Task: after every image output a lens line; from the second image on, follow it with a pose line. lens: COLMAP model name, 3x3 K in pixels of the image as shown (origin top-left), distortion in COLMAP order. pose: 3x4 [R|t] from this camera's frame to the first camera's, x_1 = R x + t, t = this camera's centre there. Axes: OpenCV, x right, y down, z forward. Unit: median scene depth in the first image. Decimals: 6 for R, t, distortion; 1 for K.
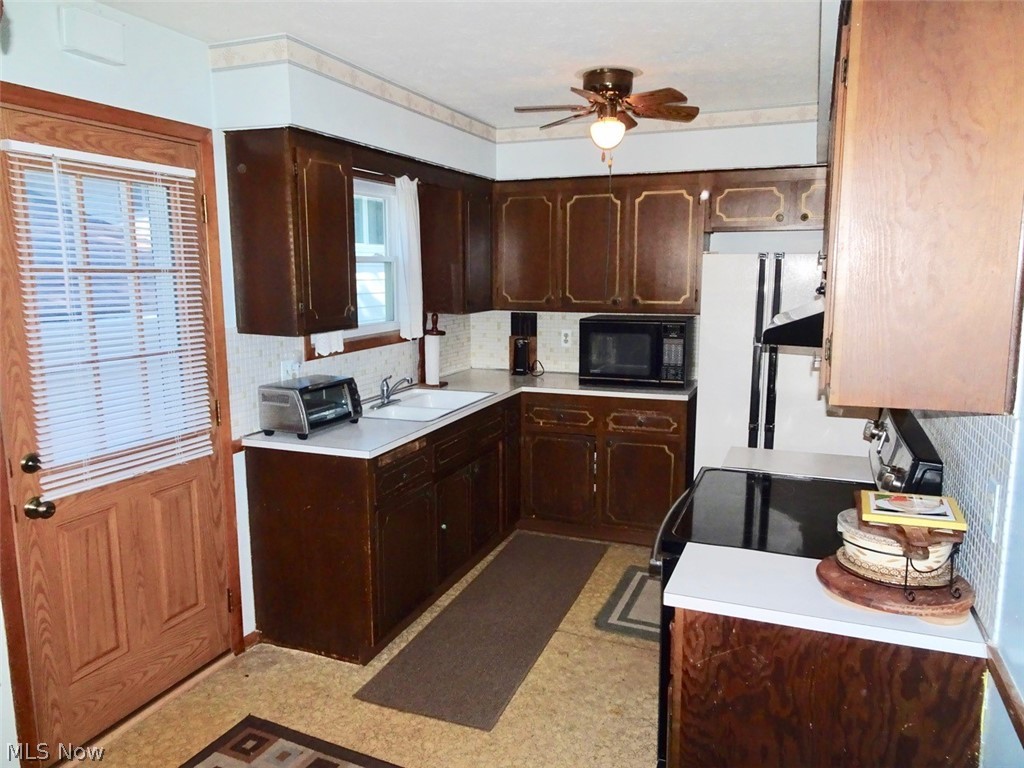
lens RADIAL K [[728.2, 0, 511.3], [0, 728.2, 382.9], [0, 0, 1]] dist [0.006445, -0.002779]
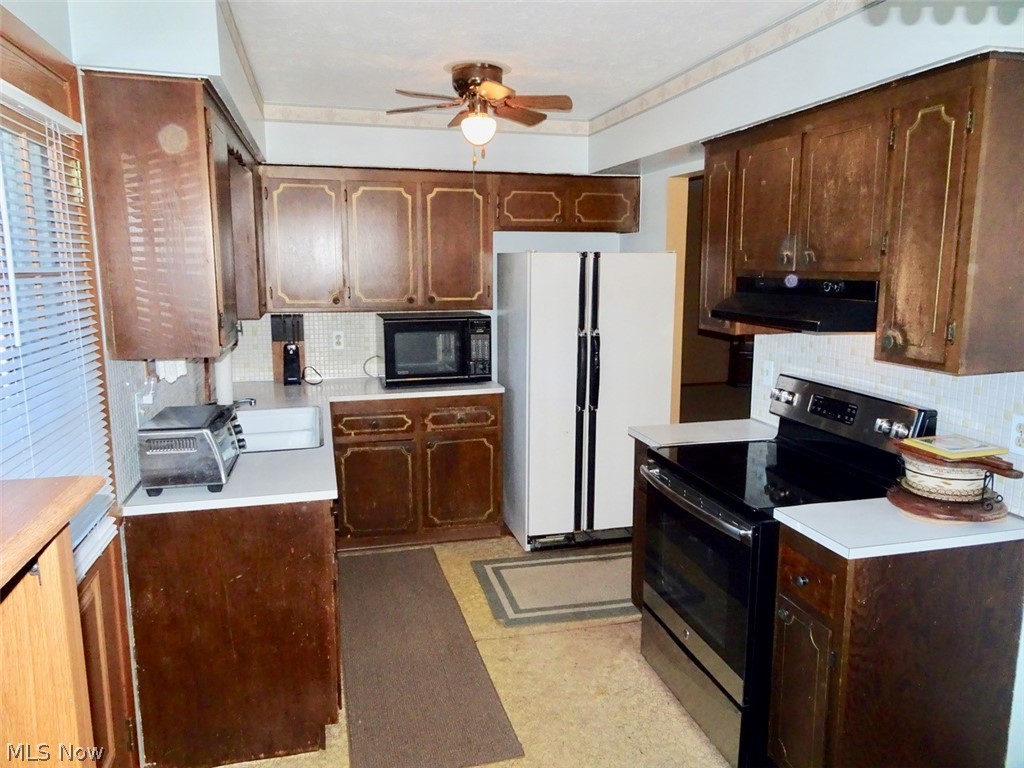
lens RADIAL K [[728.2, 0, 511.6], [0, 728.2, 383.0], [0, 0, 1]] dist [0.006445, -0.002779]
pose [[0.801917, -0.094473, 0.589919, -0.355188], [0.088943, 0.995293, 0.038485, -0.027902], [-0.590778, 0.021607, 0.806545, 0.149137]]
